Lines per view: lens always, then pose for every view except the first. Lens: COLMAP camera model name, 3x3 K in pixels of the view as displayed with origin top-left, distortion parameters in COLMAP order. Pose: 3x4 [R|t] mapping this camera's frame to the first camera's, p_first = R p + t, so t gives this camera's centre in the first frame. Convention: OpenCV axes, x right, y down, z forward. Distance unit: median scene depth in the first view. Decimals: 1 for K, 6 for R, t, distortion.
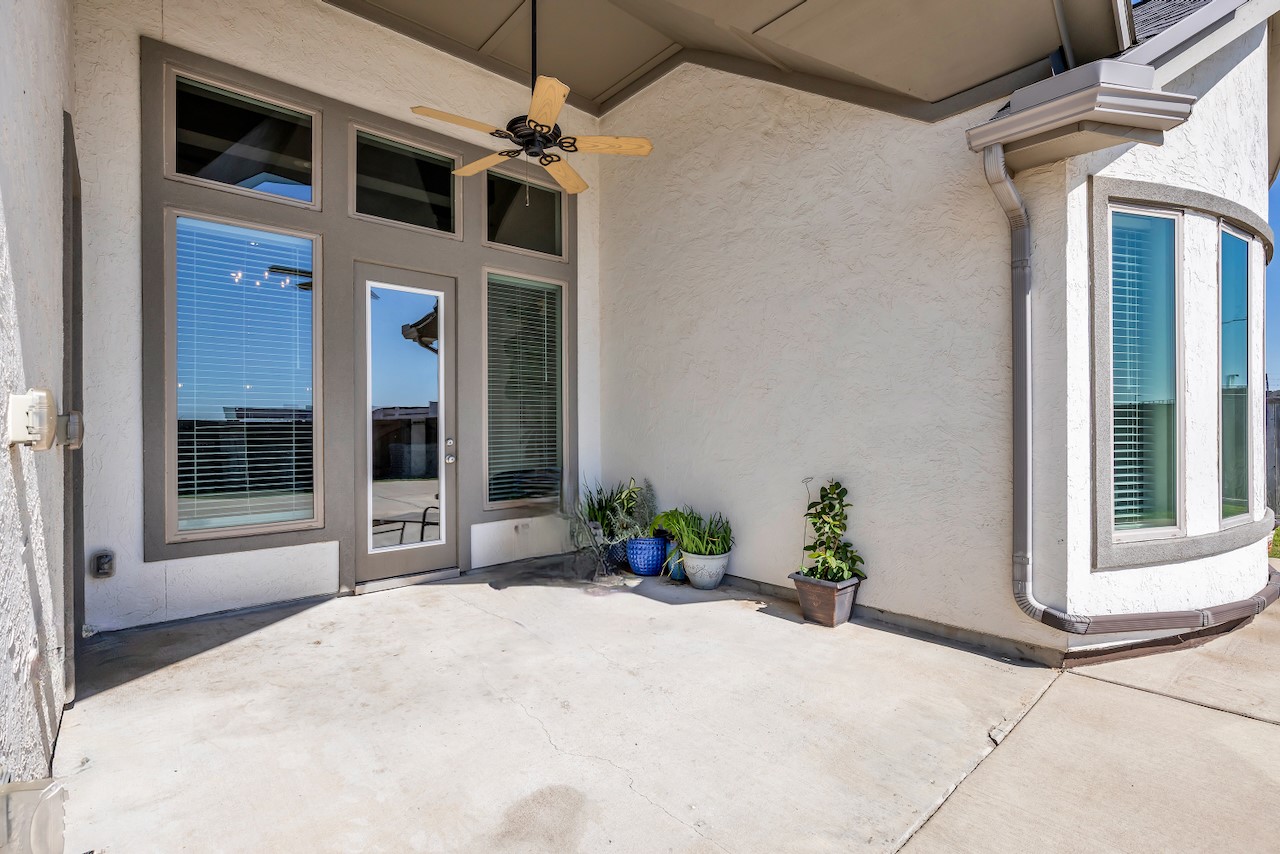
lens RADIAL K [[594.7, 0, 639.4], [0, 594.7, 424.4], [0, 0, 1]] dist [-0.003959, -0.000384]
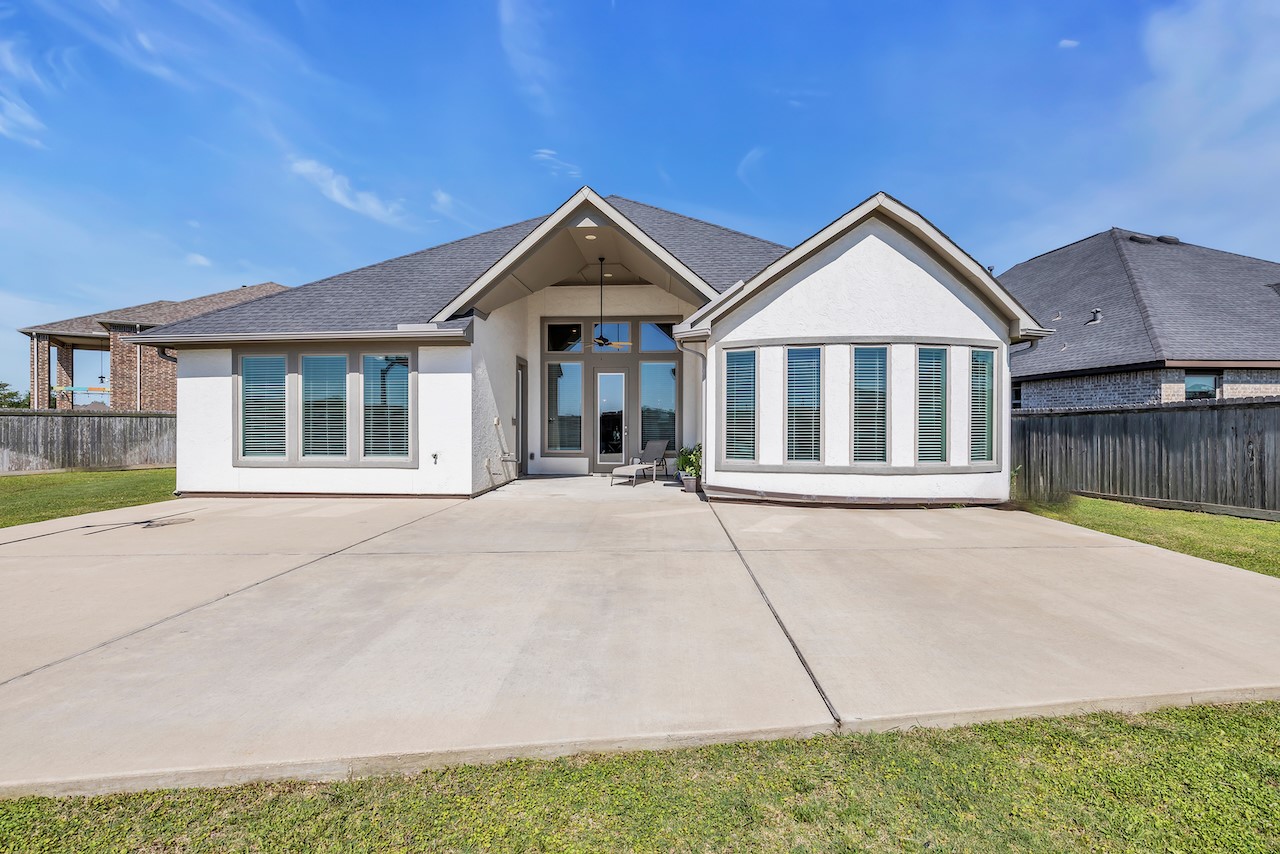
lens RADIAL K [[594.7, 0, 639.0], [0, 594.7, 420.0], [0, 0, 1]] dist [-0.003959, -0.000384]
pose [[0.717140, 0.005264, -0.696910, 2.220559], [-0.001587, 0.999981, 0.005920, -0.027783], [0.696928, -0.003140, 0.717135, -1.258780]]
